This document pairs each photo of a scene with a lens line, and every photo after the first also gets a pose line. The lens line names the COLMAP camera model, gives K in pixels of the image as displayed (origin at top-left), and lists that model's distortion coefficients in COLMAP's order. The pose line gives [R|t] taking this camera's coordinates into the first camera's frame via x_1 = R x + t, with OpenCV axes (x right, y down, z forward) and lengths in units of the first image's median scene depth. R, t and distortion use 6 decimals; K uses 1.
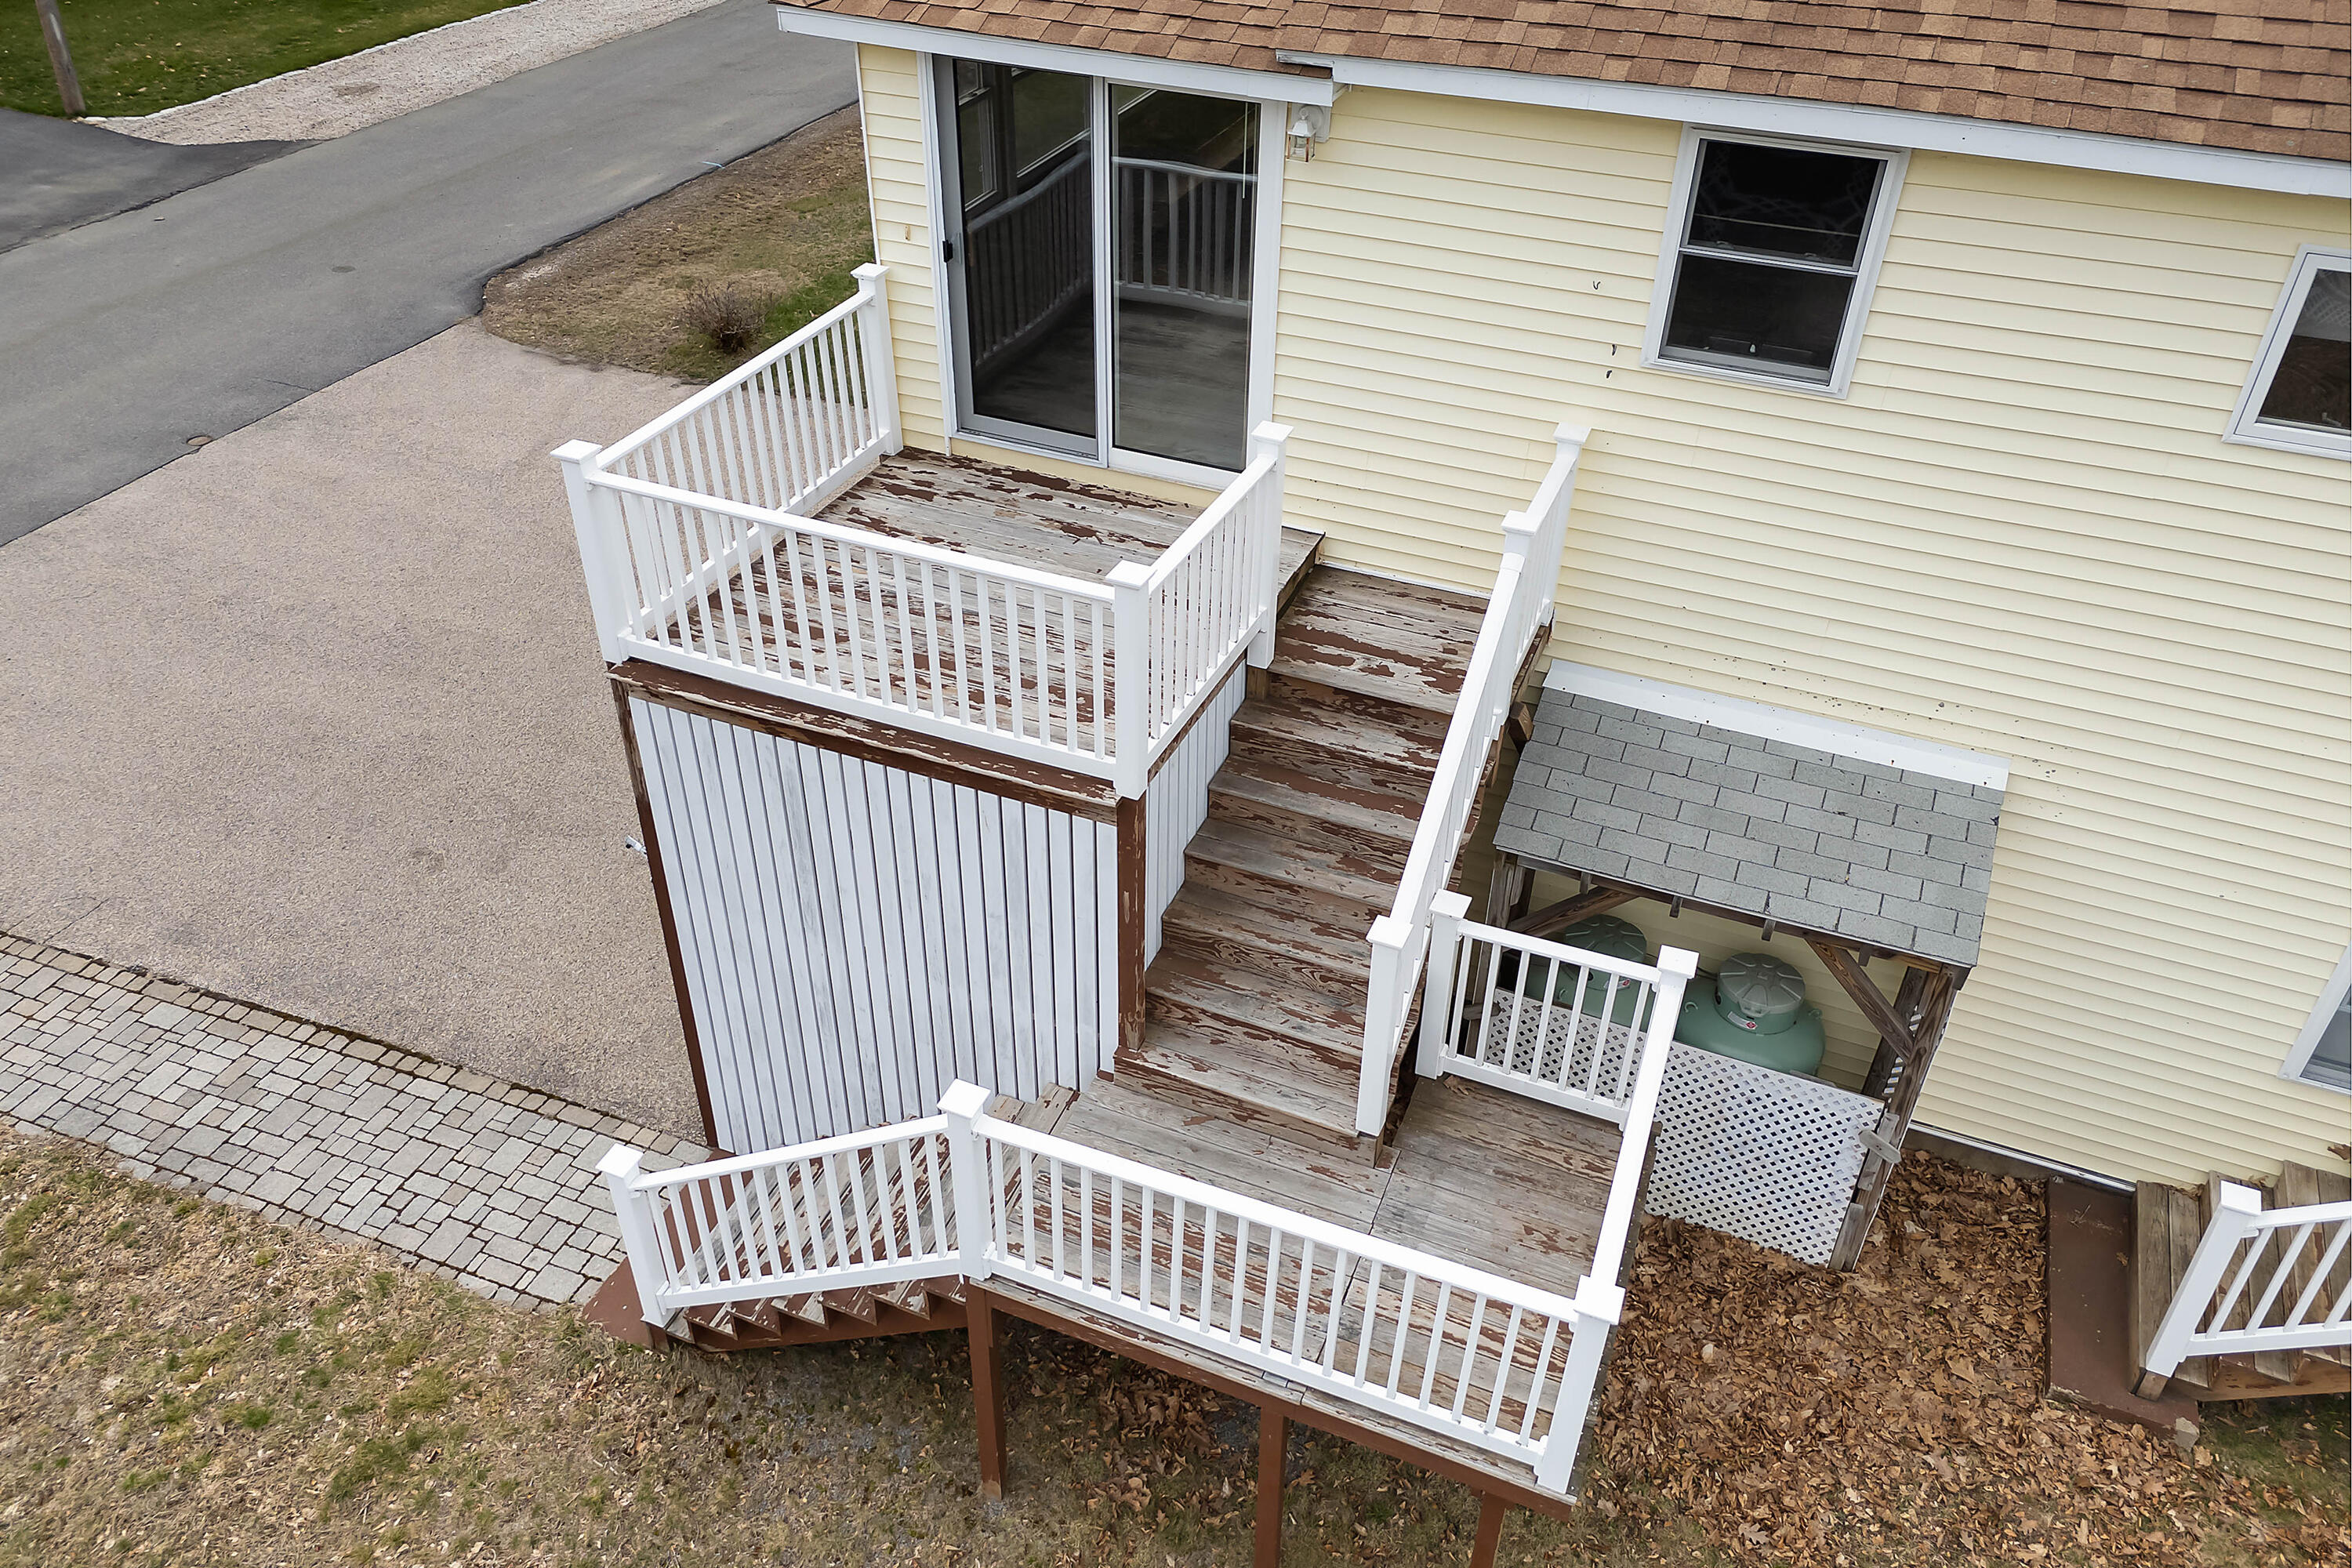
lens RADIAL K [[1749.1, 0, 1168.2], [0, 1749.1, 786.6], [0, 0, 1]] dist [0.061602, -0.050210]
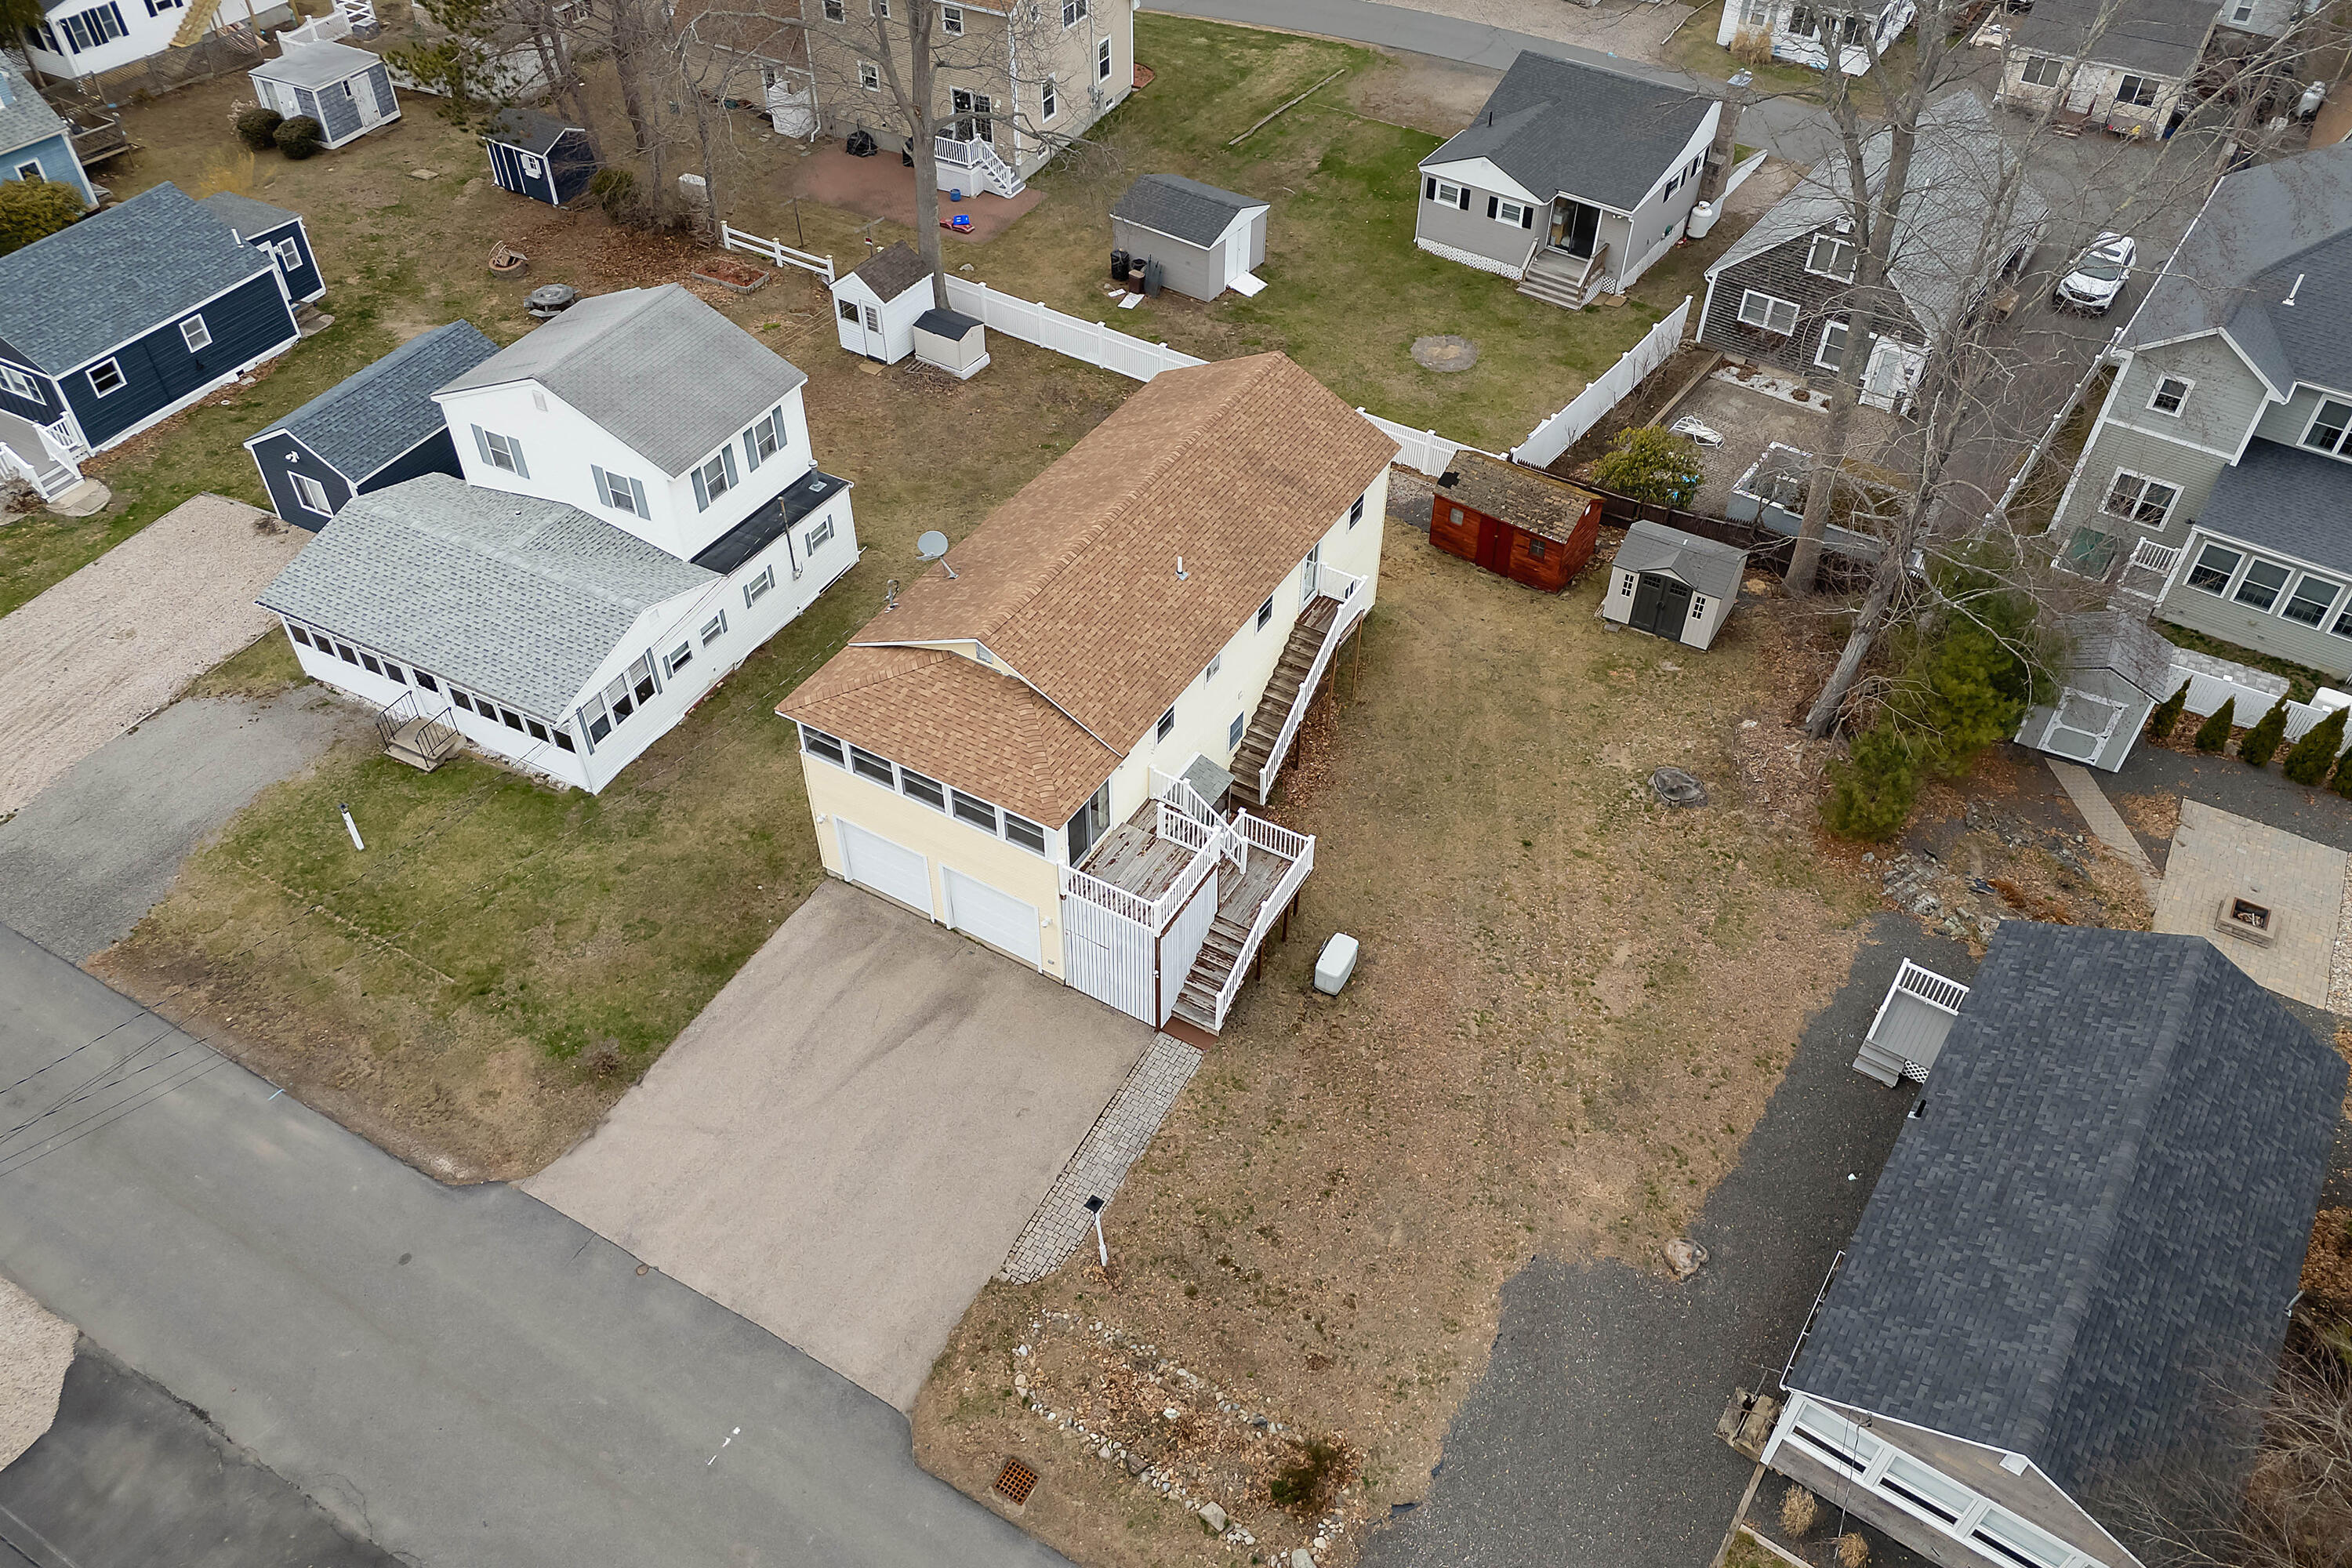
lens RADIAL K [[1749.1, 0, 1168.2], [0, 1749.1, 786.6], [0, 0, 1]] dist [0.061602, -0.050210]
pose [[0.126026, -0.689659, 0.713083, -1.289934], [0.582455, 0.633313, 0.509570, -1.030293], [-0.803034, 0.351119, 0.481509, -0.537152]]
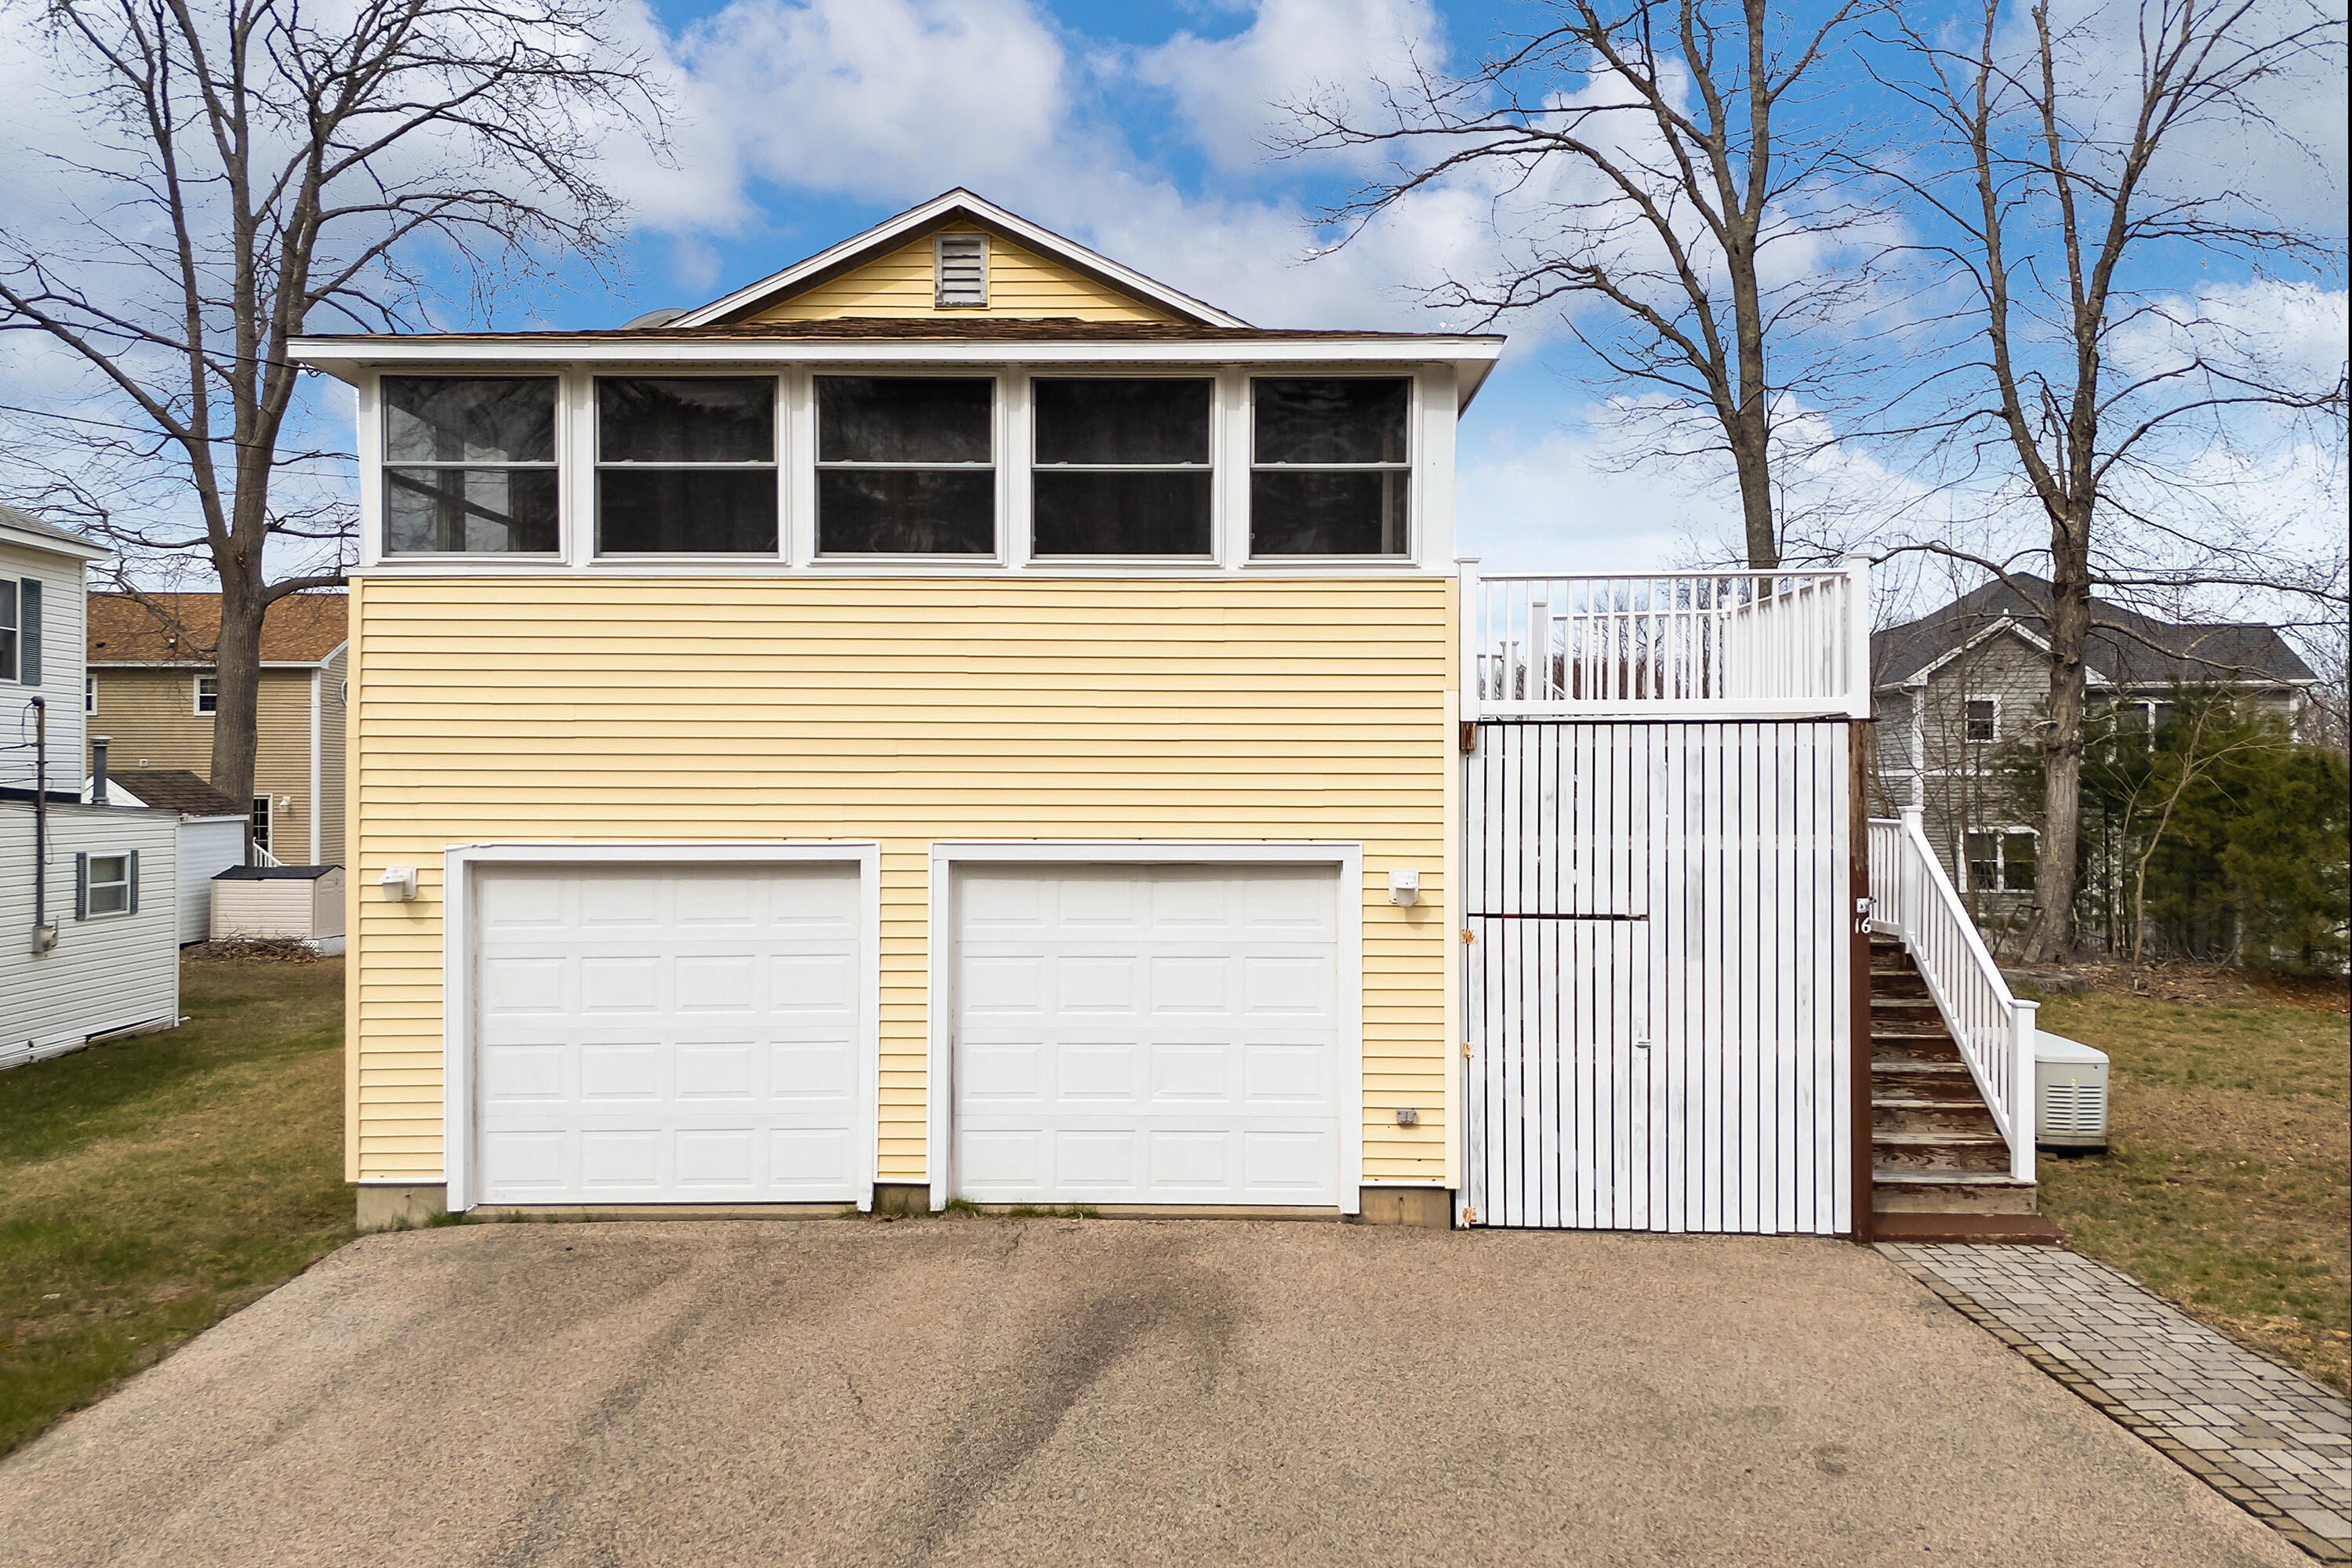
lens RADIAL K [[1749.1, 0, 1168.2], [0, 1749.1, 786.6], [0, 0, 1]] dist [0.061602, -0.050210]
pose [[-0.382347, -0.015563, 0.923888, -0.526370], [0.544723, 0.803846, 0.238972, -0.248548], [-0.746383, 0.594634, -0.298871, 0.710560]]
